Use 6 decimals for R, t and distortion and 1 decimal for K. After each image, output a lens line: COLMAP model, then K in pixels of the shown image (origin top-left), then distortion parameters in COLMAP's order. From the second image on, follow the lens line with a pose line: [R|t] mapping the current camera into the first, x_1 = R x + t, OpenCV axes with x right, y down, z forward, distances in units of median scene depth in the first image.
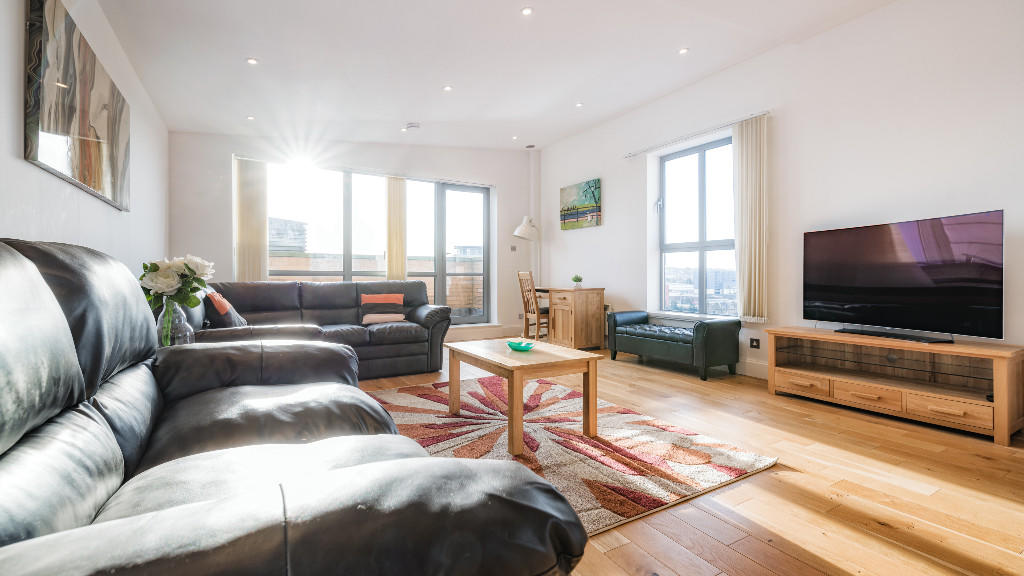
lens RADIAL K [[442.0, 0, 512.0], [0, 442.0, 288.0], [0, 0, 1]] dist [0.000990, 0.000148]
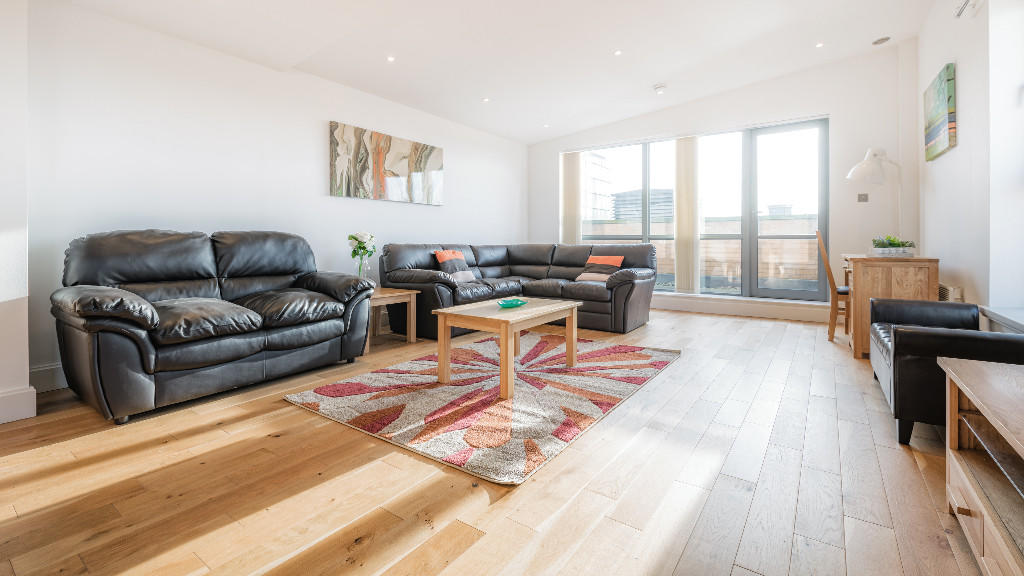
lens RADIAL K [[449.1, 0, 512.9], [0, 449.1, 246.1], [0, 0, 1]] dist [0.001379, 0.000080]
pose [[0.398680, 0.008994, -0.917046, 0.498099], [-0.020743, 0.999785, 0.000788, -0.004934], [0.916855, 0.018708, 0.398781, 0.269094]]
